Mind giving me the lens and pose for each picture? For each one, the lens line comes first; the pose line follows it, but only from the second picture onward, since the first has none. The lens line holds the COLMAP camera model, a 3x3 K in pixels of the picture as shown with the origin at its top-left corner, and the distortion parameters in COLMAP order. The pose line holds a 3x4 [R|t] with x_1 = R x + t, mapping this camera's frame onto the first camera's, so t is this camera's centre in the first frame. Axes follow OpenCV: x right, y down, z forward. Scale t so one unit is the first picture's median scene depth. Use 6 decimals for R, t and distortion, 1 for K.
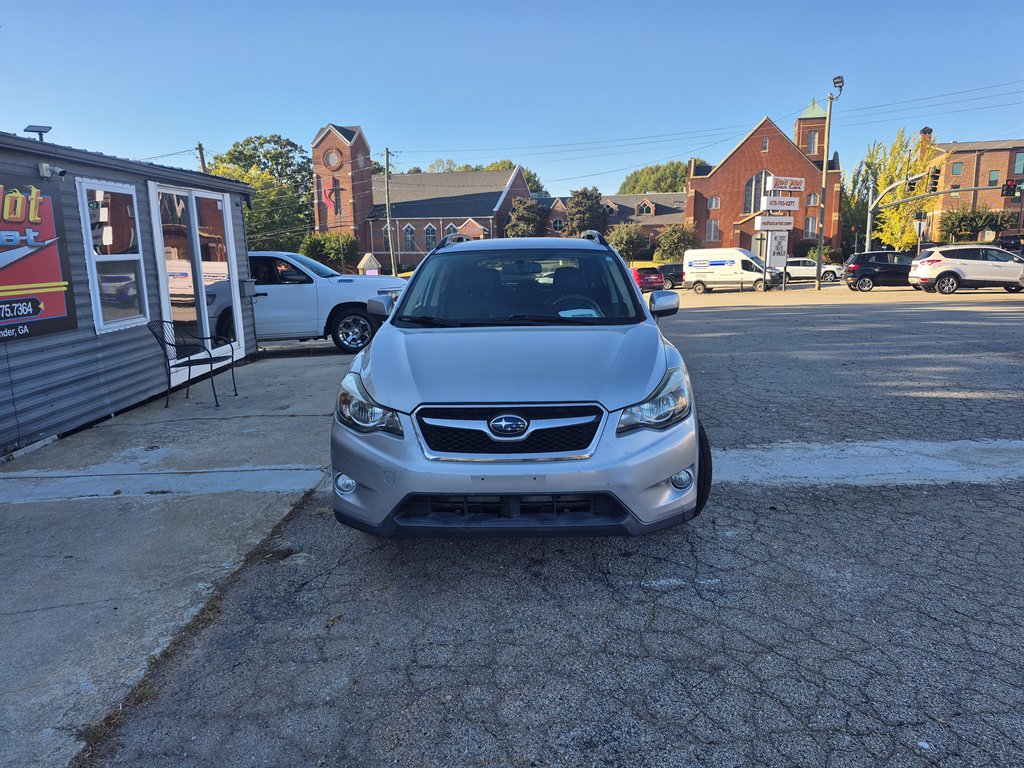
lens RADIAL K [[712.9, 0, 523.2], [0, 712.9, 376.6], [0, 0, 1]] dist [0.043903, -0.039818]
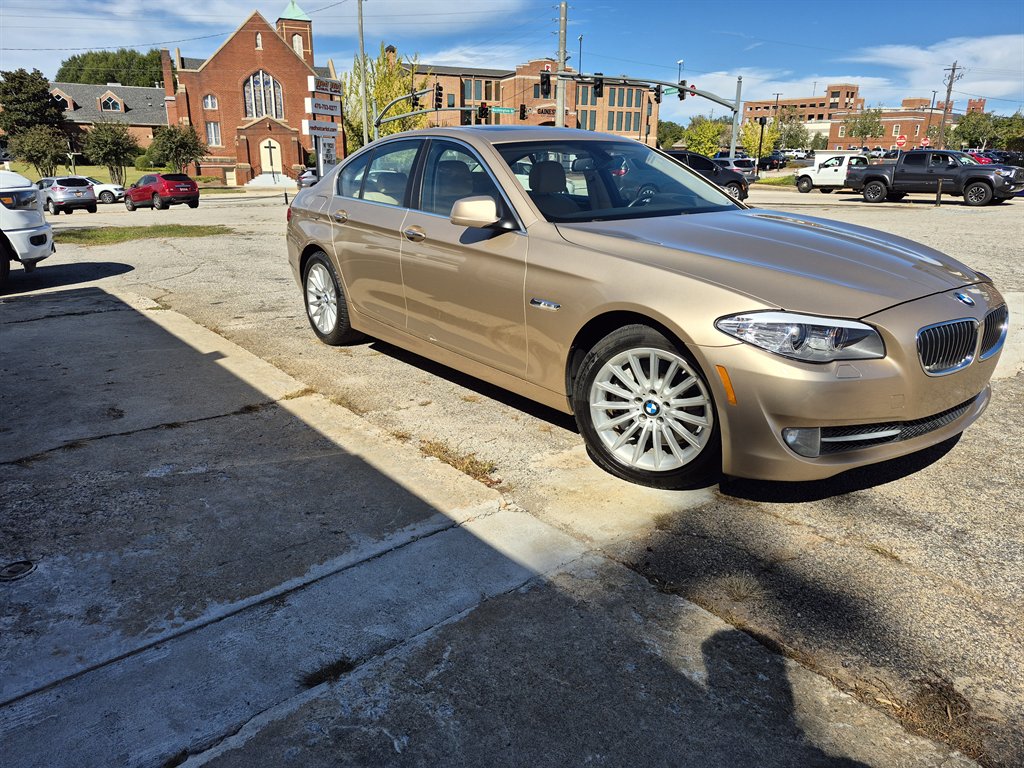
lens RADIAL K [[712.9, 0, 514.3], [0, 712.9, 382.7], [0, 0, 1]] dist [0.043903, -0.039818]
pose [[0.777158, -0.162988, 0.607833, -0.440163], [0.086837, 0.984413, 0.152938, -0.033547], [-0.623286, -0.066075, 0.779198, 0.435647]]
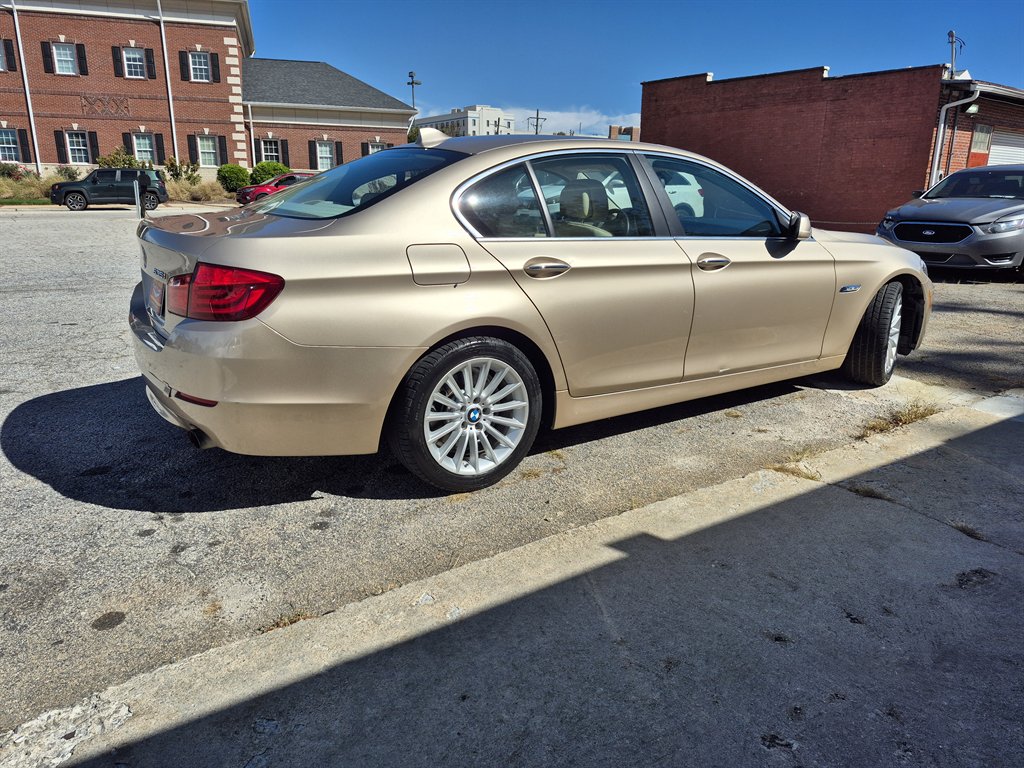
lens RADIAL K [[712.9, 0, 508.8], [0, 712.9, 379.1], [0, 0, 1]] dist [0.043903, -0.039818]
pose [[-0.558266, -0.208667, 0.802993, -0.482729], [0.142250, 0.929449, 0.340425, -0.194904], [-0.817376, 0.304274, -0.489197, 1.370223]]
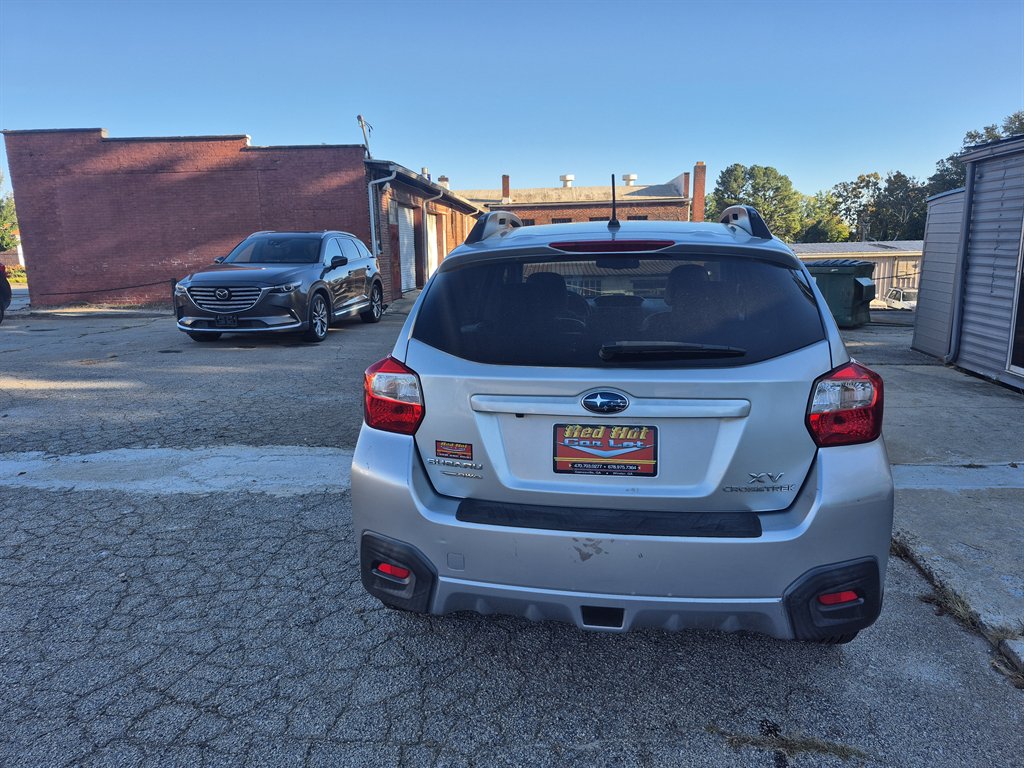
lens RADIAL K [[712.9, 0, 518.7], [0, 712.9, 386.5], [0, 0, 1]] dist [0.043903, -0.039818]
pose [[-0.992395, 0.005362, 0.122974, 0.009778], [0.049623, 0.931699, 0.359826, -0.240804], [-0.112646, 0.363192, -0.924880, 1.362049]]
